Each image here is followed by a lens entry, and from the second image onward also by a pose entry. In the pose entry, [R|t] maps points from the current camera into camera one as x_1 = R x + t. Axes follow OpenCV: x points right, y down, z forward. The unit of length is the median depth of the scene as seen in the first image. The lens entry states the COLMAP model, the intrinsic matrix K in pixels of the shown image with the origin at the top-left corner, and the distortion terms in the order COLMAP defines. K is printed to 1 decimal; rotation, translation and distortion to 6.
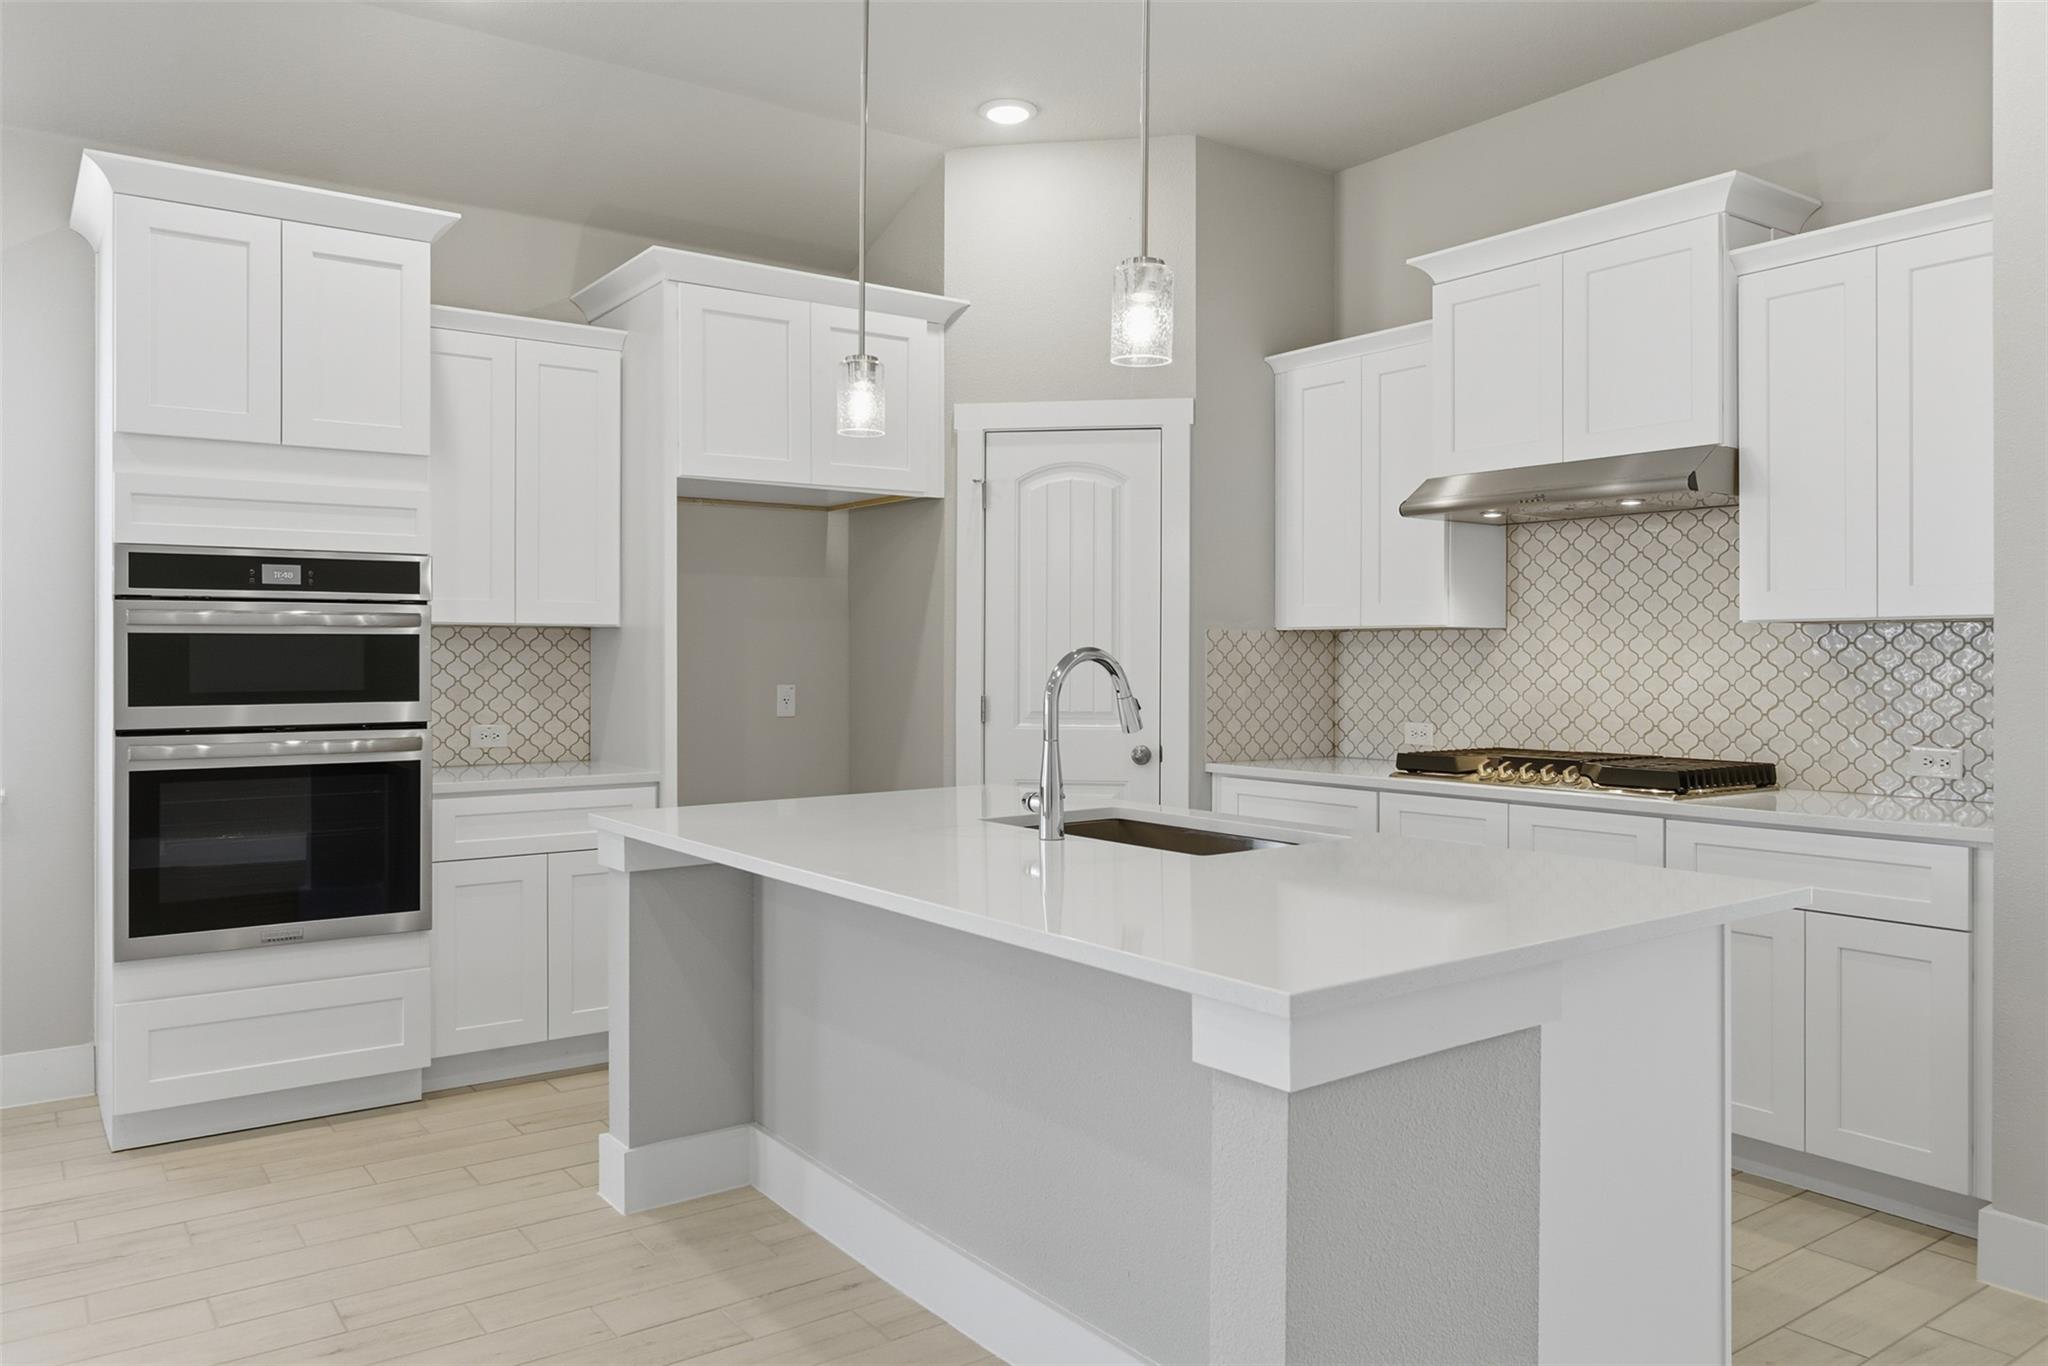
lens RADIAL K [[1443.7, 0, 1017.0], [0, 1443.7, 663.6], [0, 0, 1]] dist [-0.003527, 0.002175]
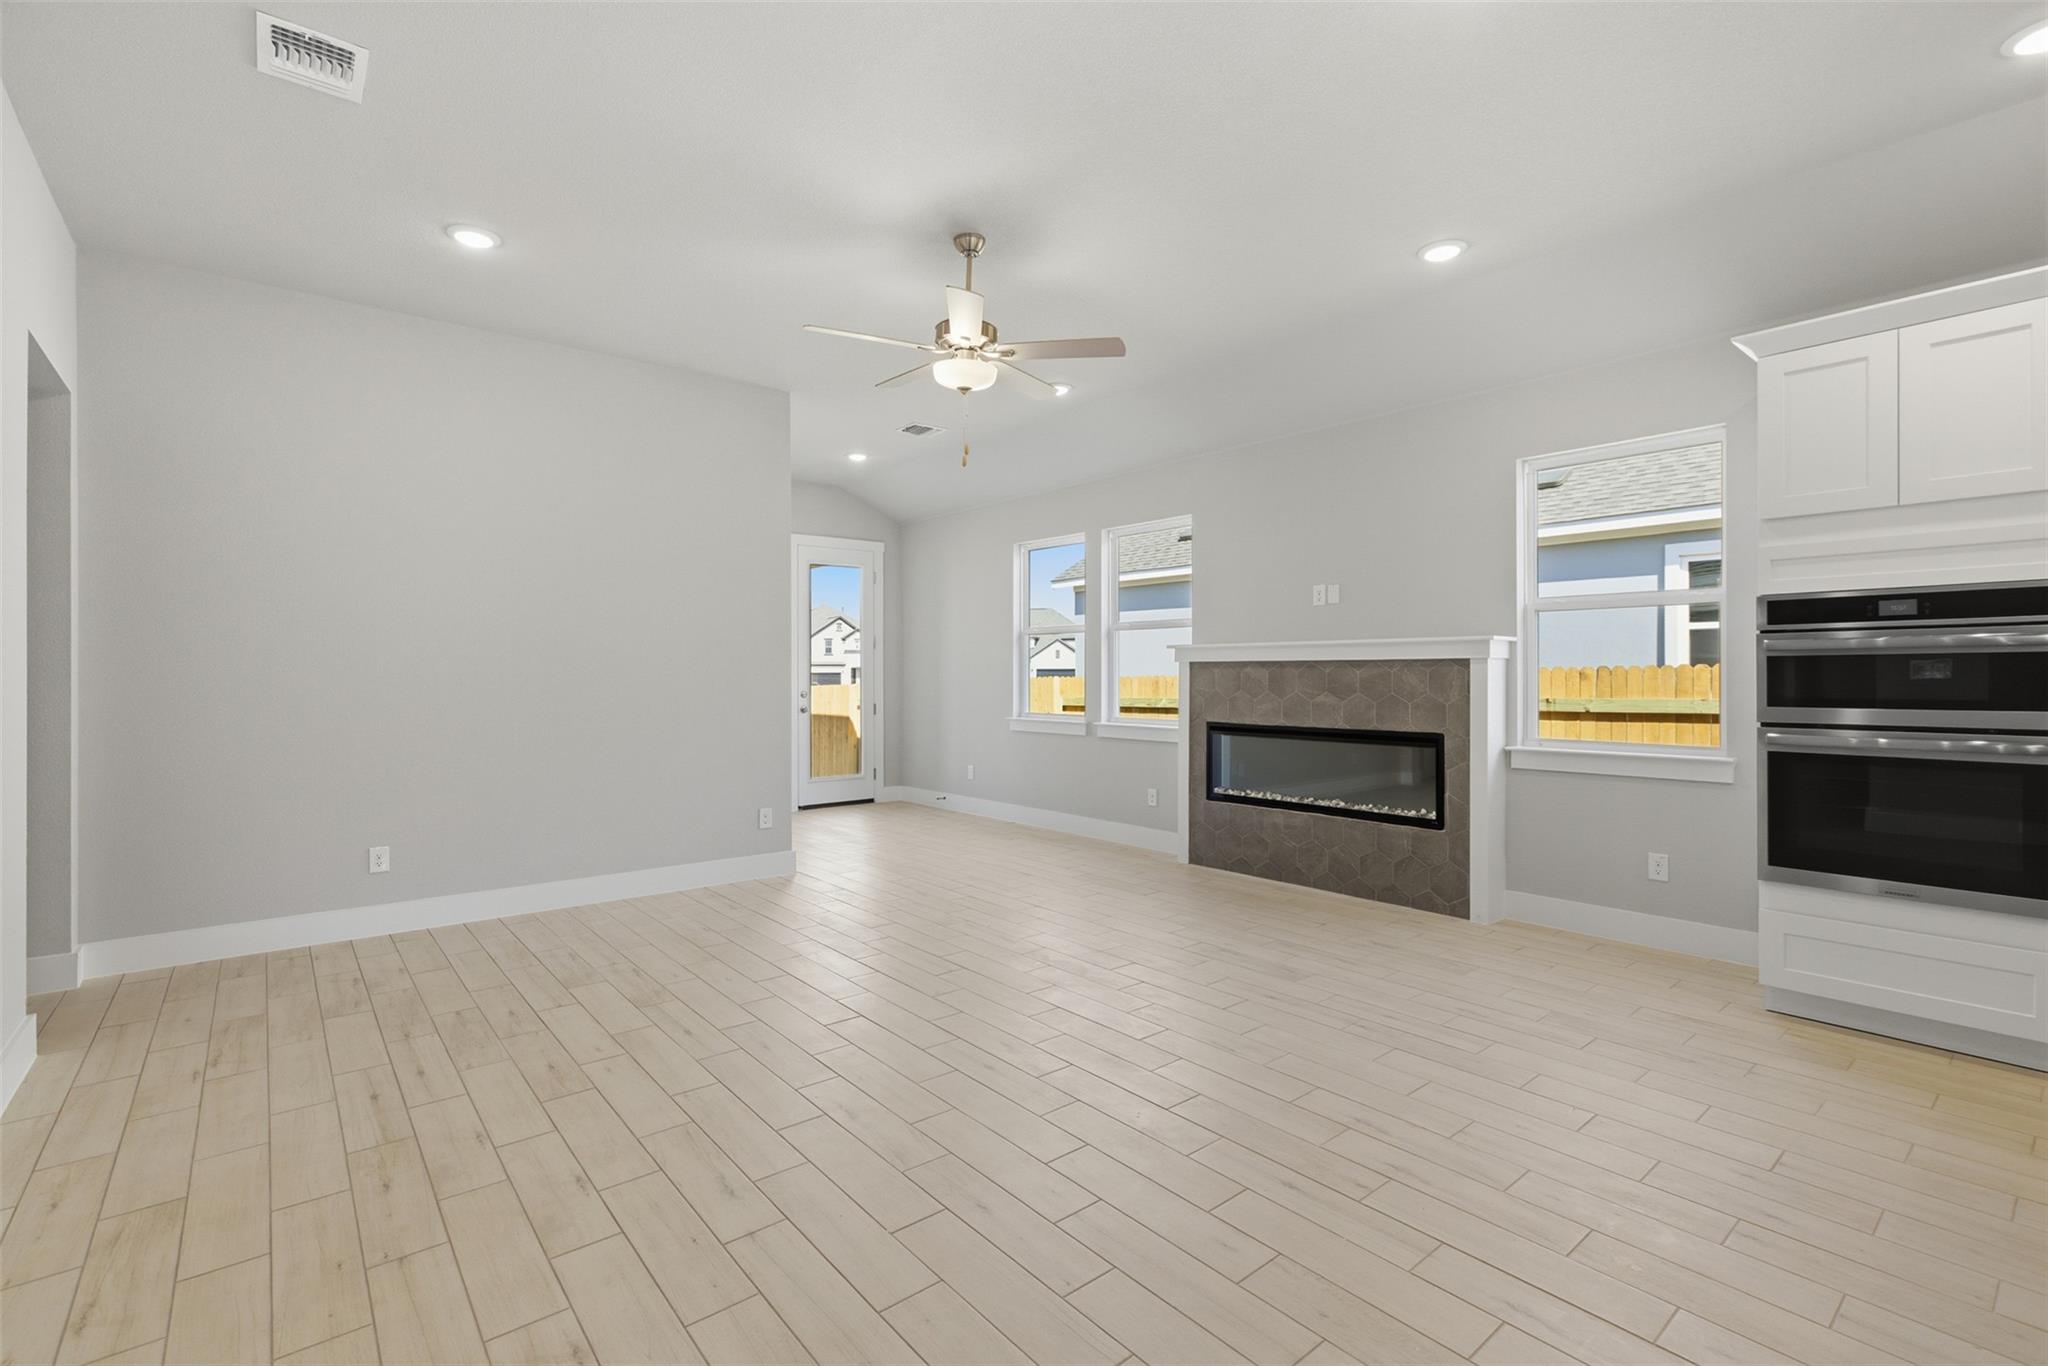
lens RADIAL K [[926.6, 0, 1013.2], [0, 926.6, 672.6], [0, 0, 1]] dist [-0.007595, 0.004437]
pose [[0.065554, -0.001833, -0.997847, 0.213991], [-0.000365, 0.999998, -0.001861, -0.002147], [0.997849, 0.000486, 0.065553, 0.139904]]
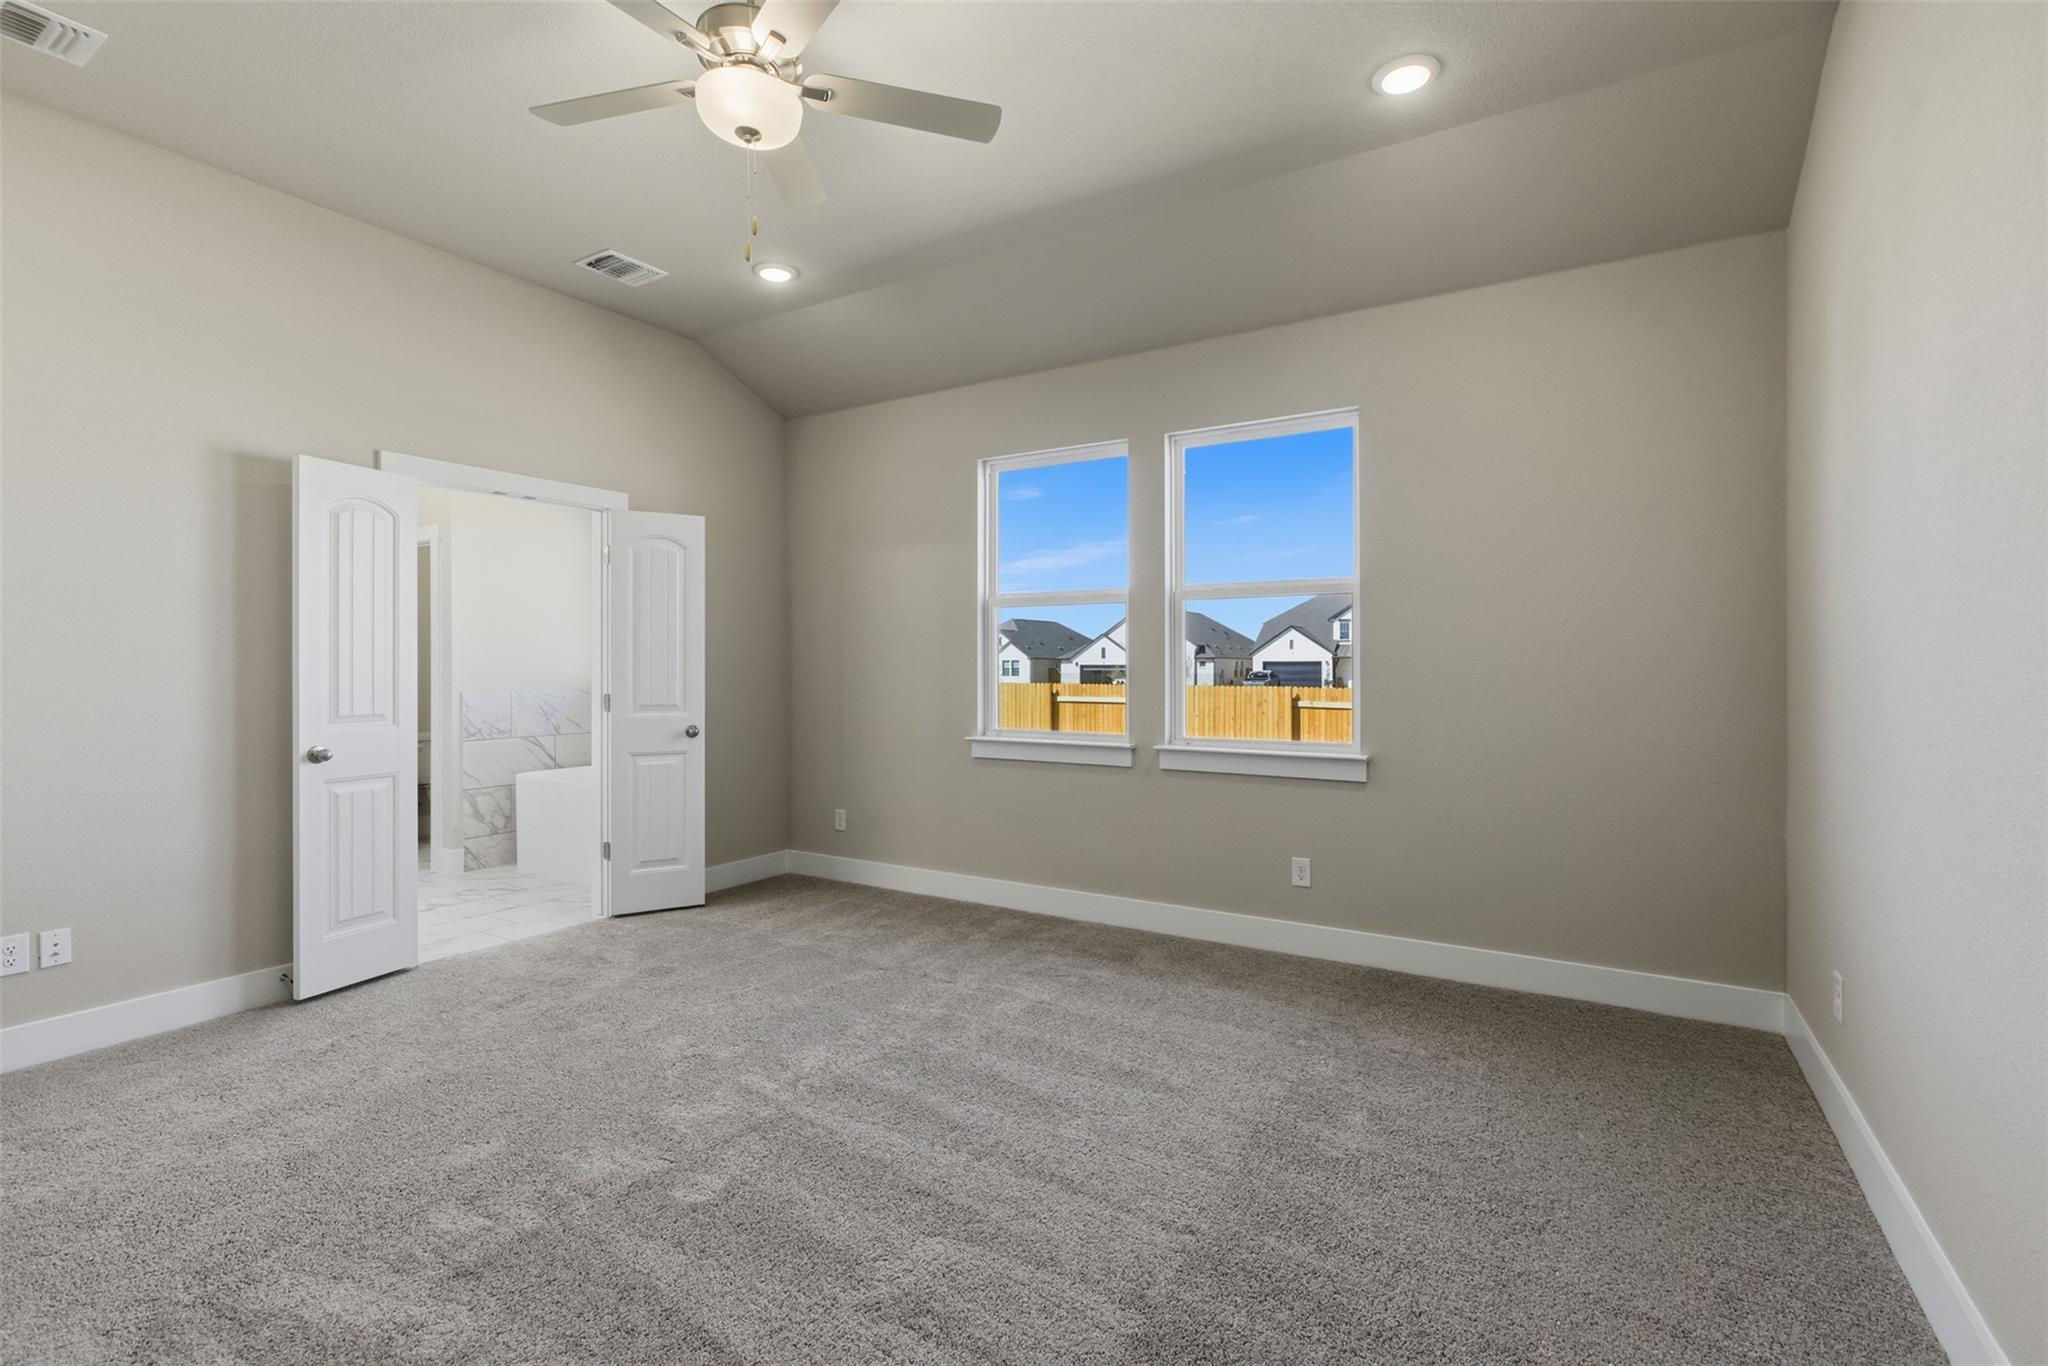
lens RADIAL K [[926.6, 0, 1013.2], [0, 926.6, 672.6], [0, 0, 1]] dist [-0.007595, 0.004437]
pose [[0.383634, 0.006835, -0.923460, -0.505020], [-0.001756, 0.999976, 0.006672, -0.003314], [0.923484, -0.000938, 0.383637, -0.125349]]
